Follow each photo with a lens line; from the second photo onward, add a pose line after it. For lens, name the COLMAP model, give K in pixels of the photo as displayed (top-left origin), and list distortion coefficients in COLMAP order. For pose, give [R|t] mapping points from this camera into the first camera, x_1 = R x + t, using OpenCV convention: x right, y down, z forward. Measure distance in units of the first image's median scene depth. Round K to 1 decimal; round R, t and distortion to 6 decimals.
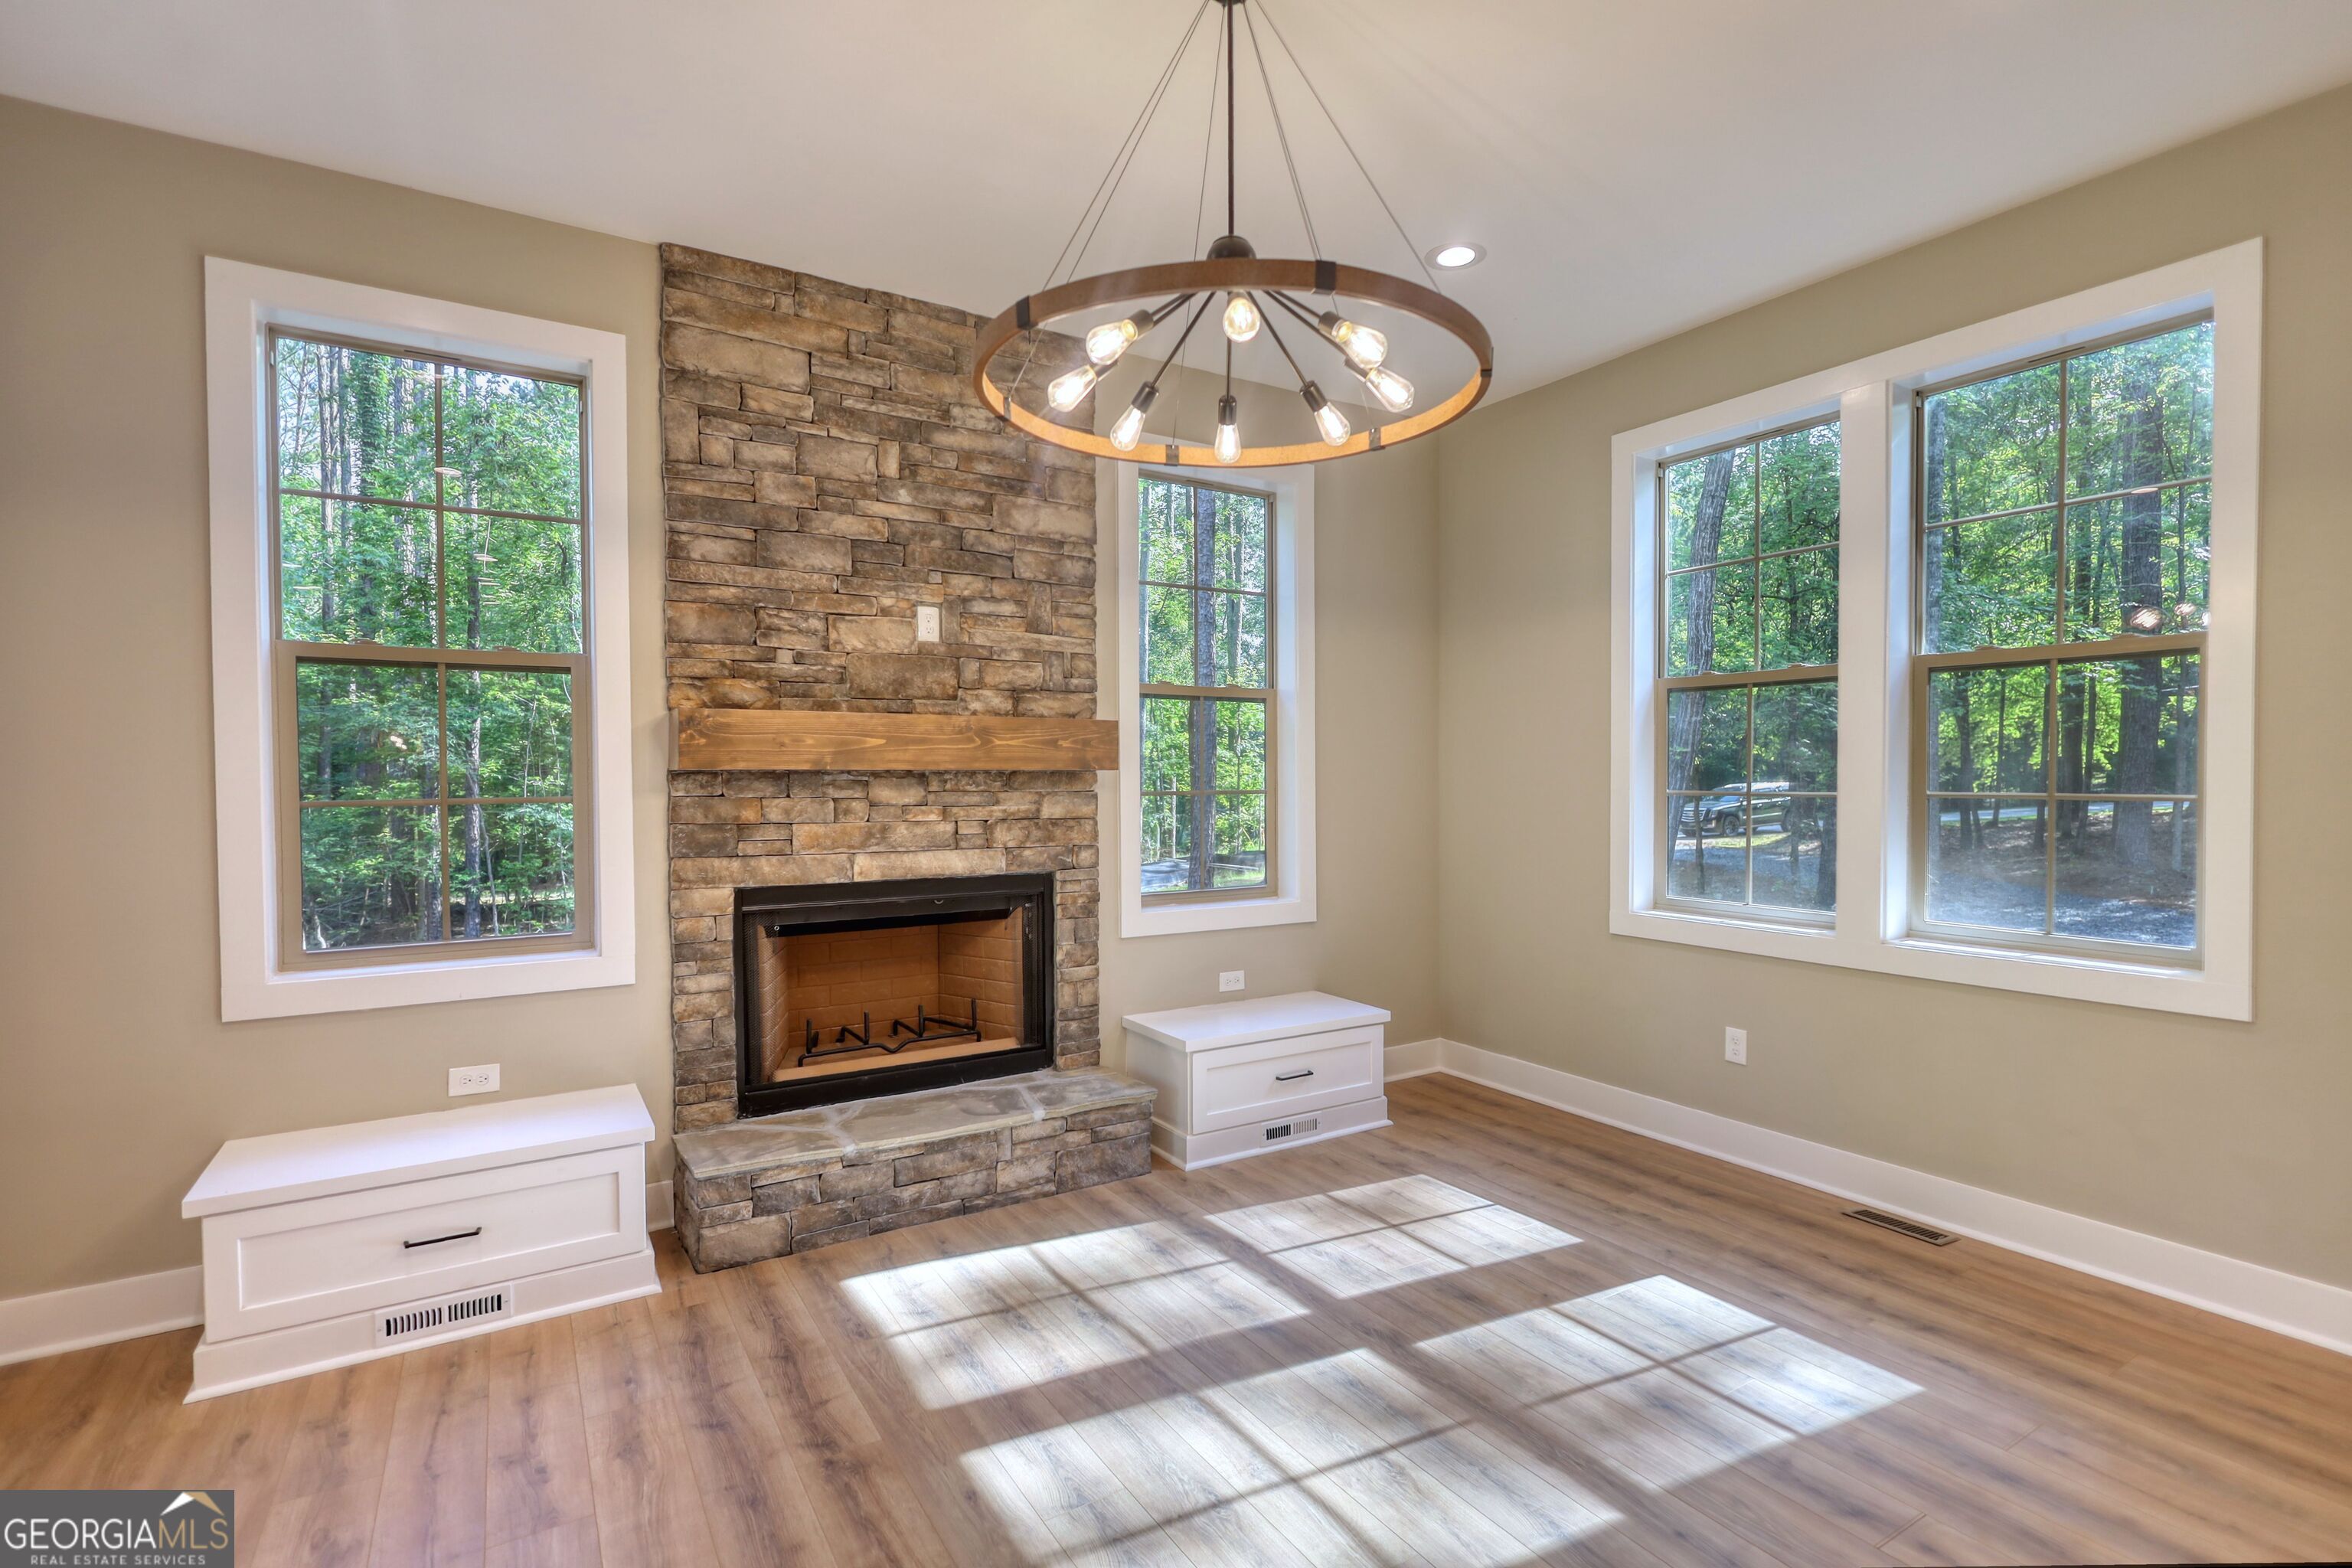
lens RADIAL K [[1091.9, 0, 1192.0], [0, 1091.9, 797.6], [0, 0, 1]] dist [-0.000460, -0.000367]
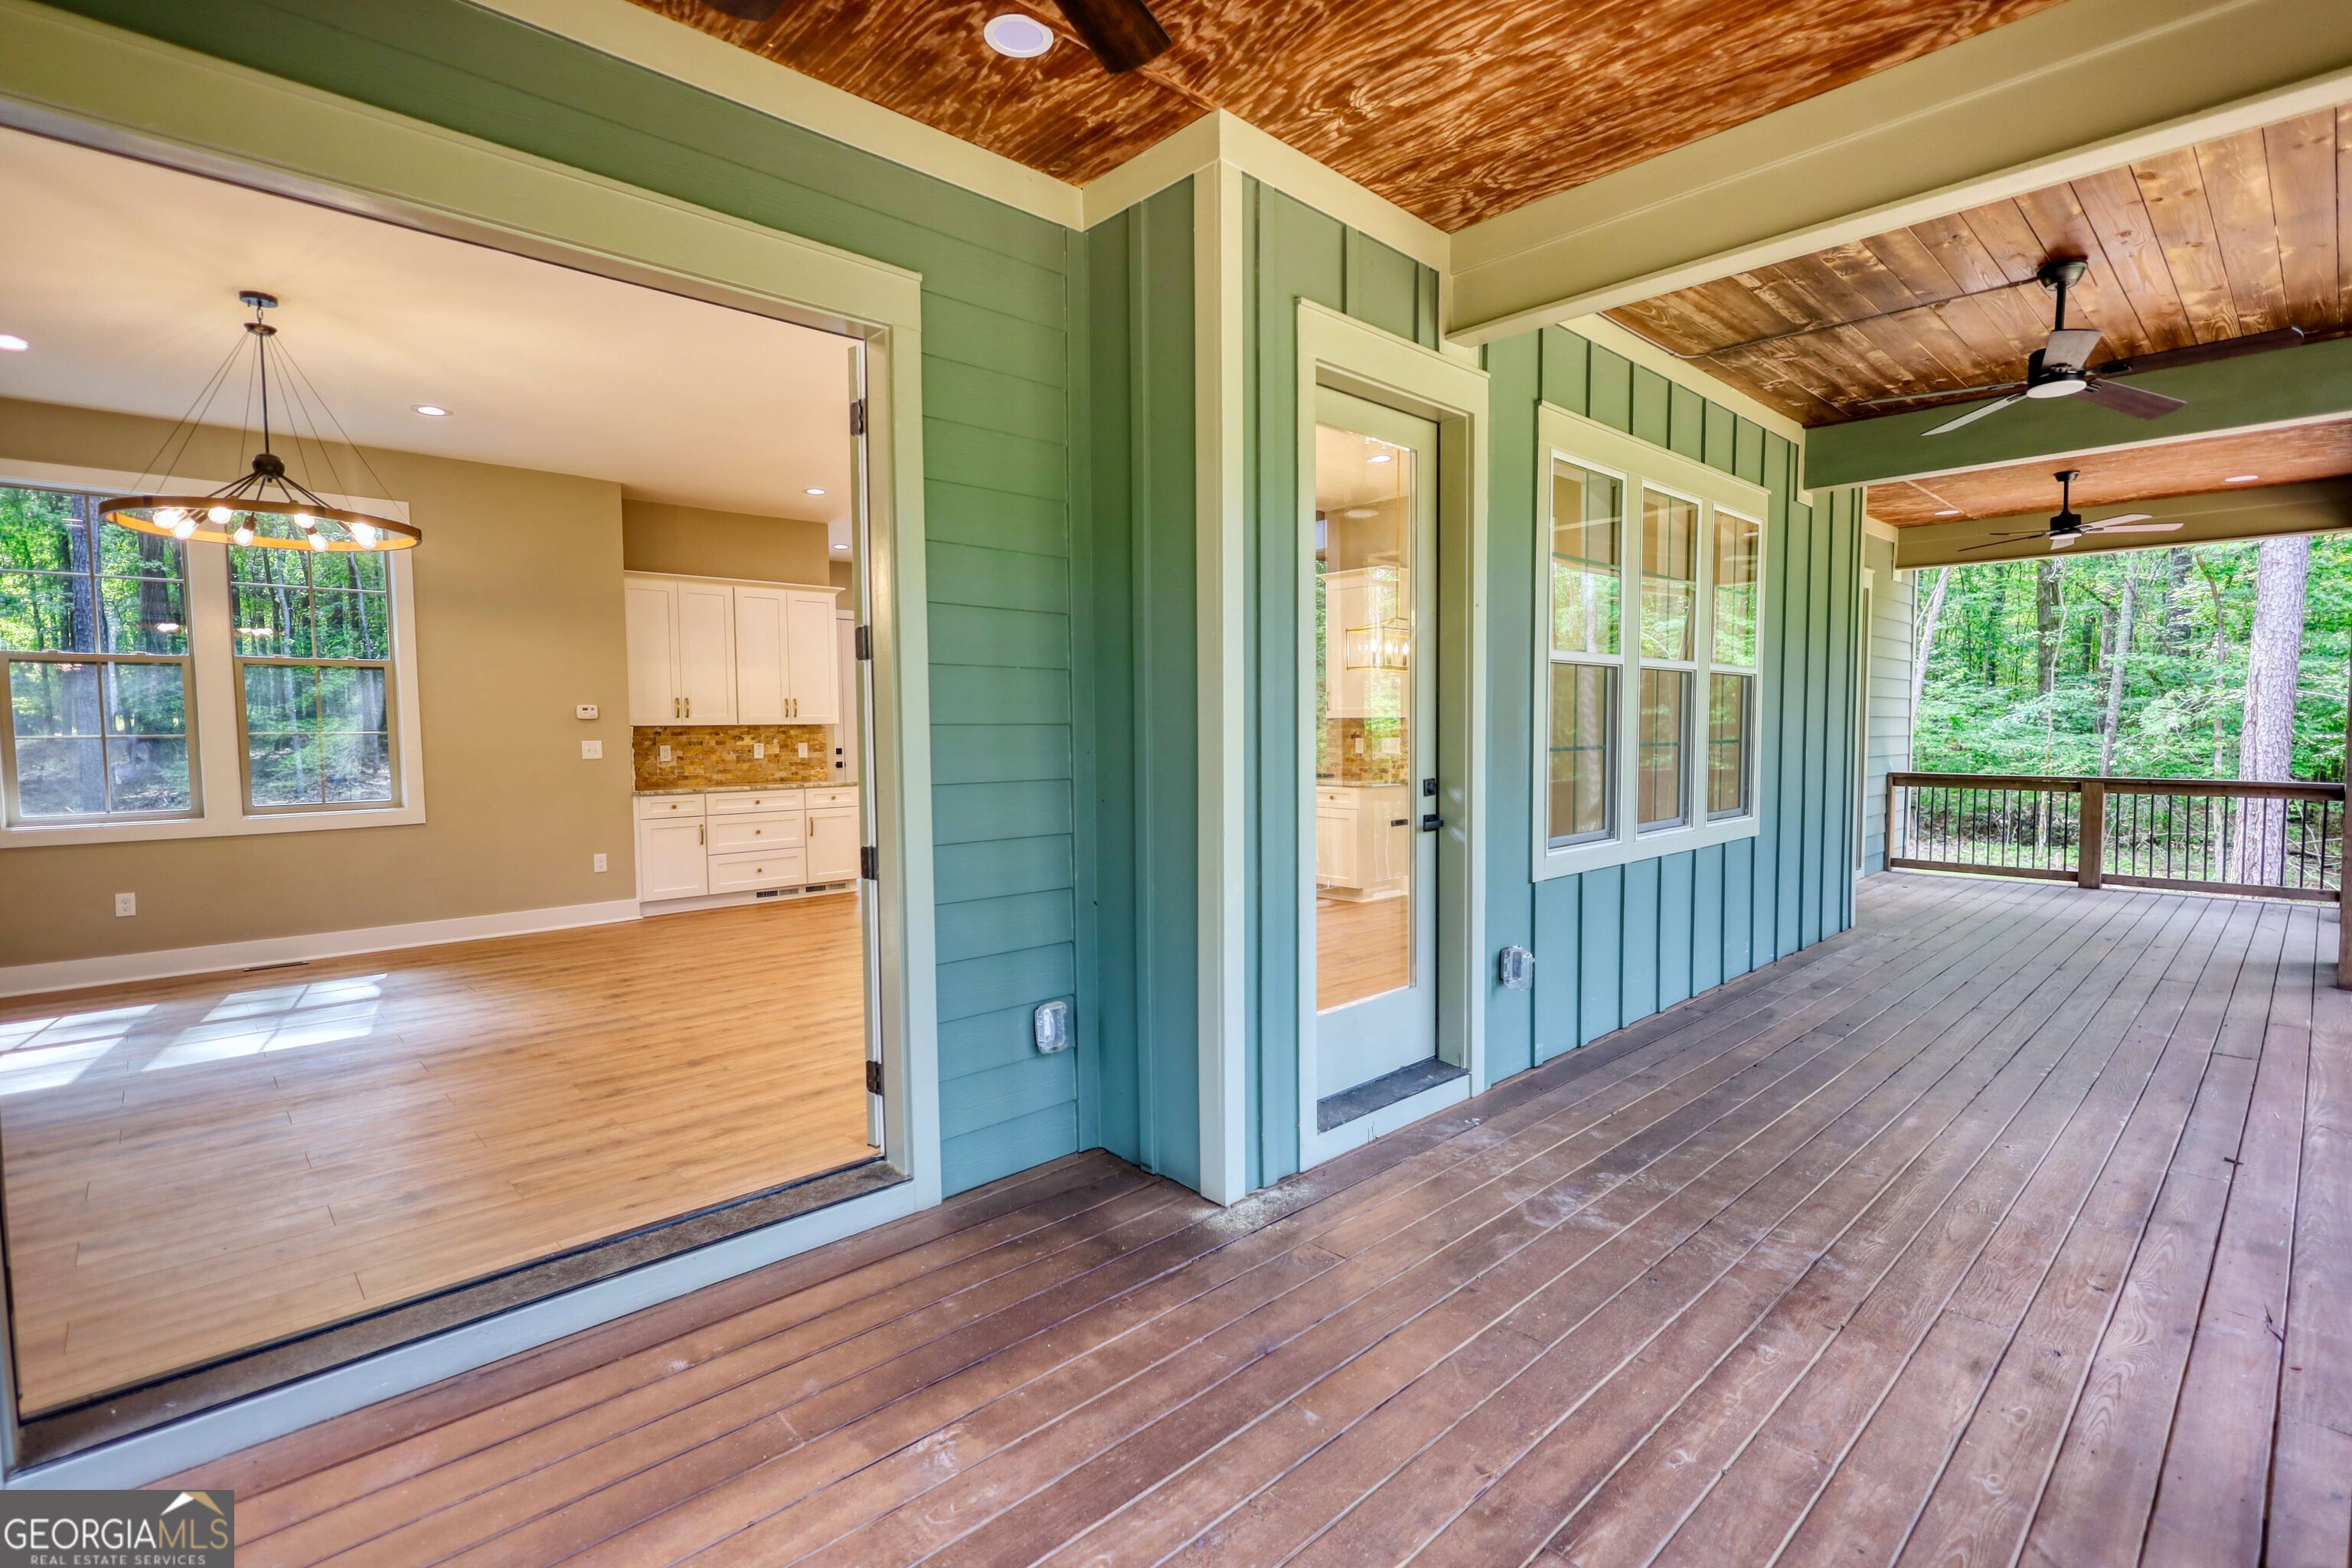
lens RADIAL K [[1092.3, 0, 1166.7], [0, 1092.3, 786.9], [0, 0, 1]] dist [0.002141, -0.000191]
pose [[-0.187861, -0.049717, 0.980936, -1.338870], [0.030249, 0.997951, 0.056373, 0.024800], [-0.981730, 0.040263, -0.185973, -0.144566]]
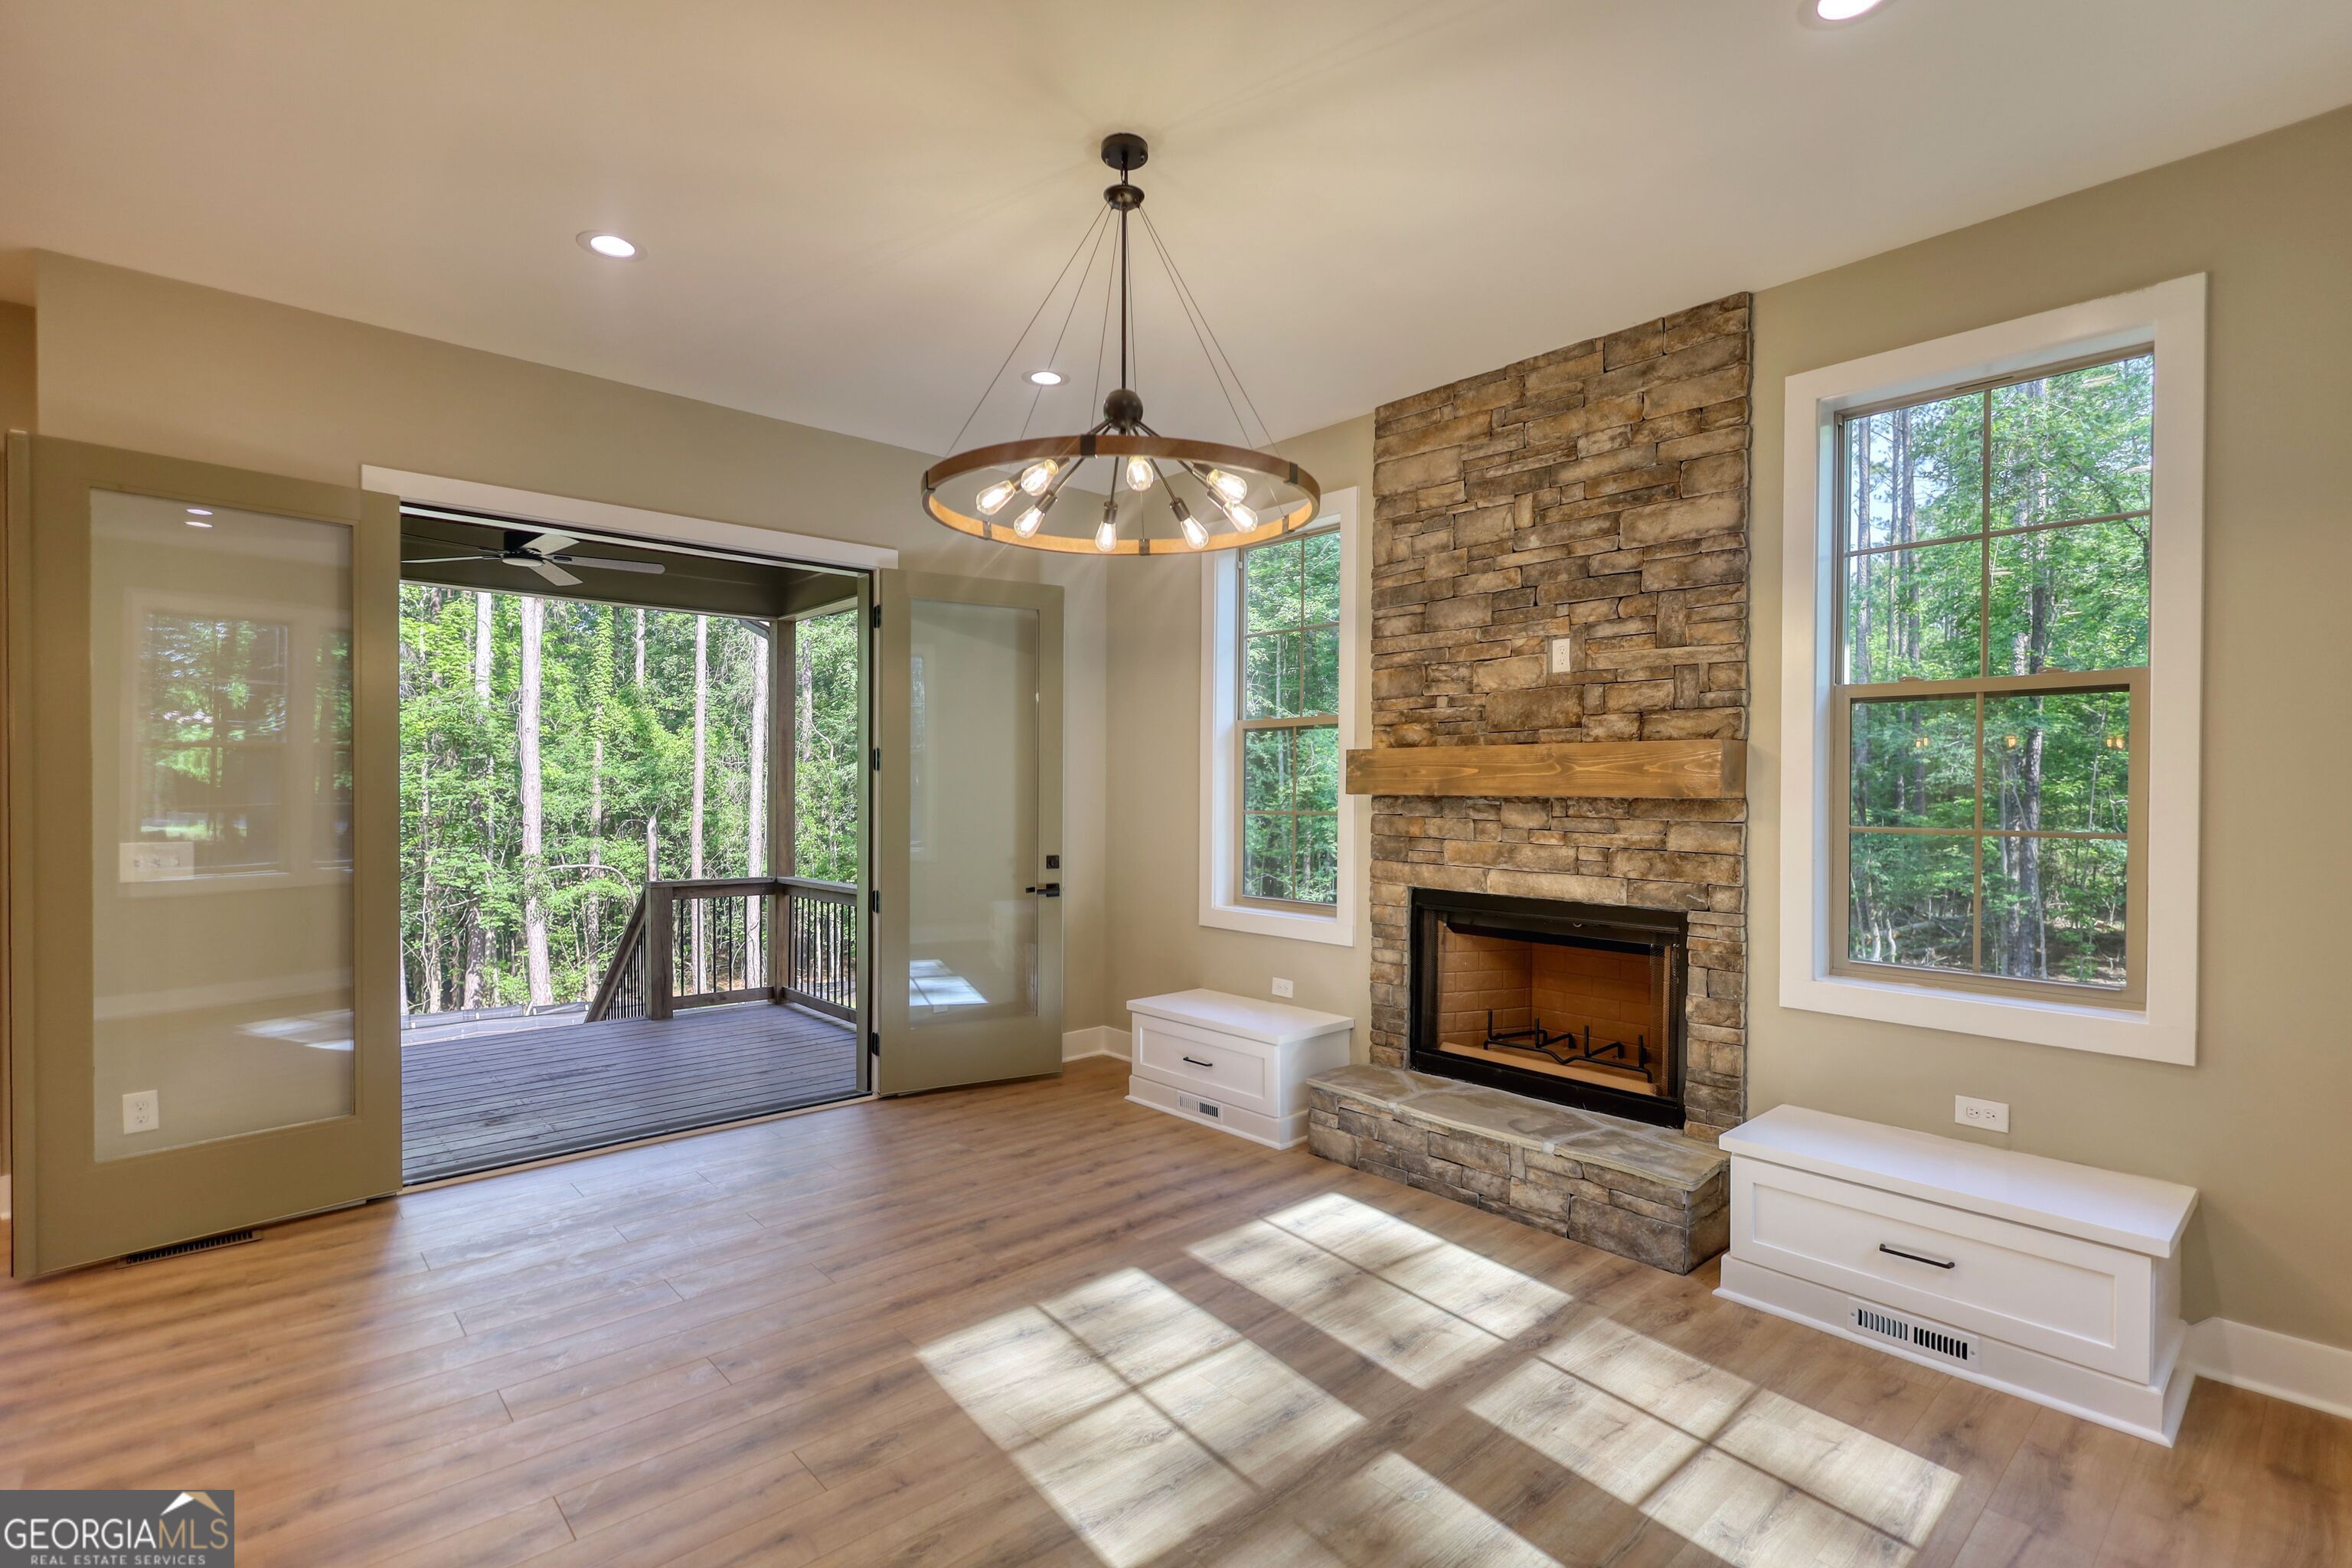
lens RADIAL K [[1097.1, 0, 1178.8], [0, 1097.1, 798.4], [0, 0, 1]] dist [-0.000022, 0.000070]
pose [[0.176840, 0.013977, -0.984140, 0.762672], [-0.024673, 0.999648, 0.009764, -0.025556], [0.983930, 0.022555, 0.177123, 0.482765]]
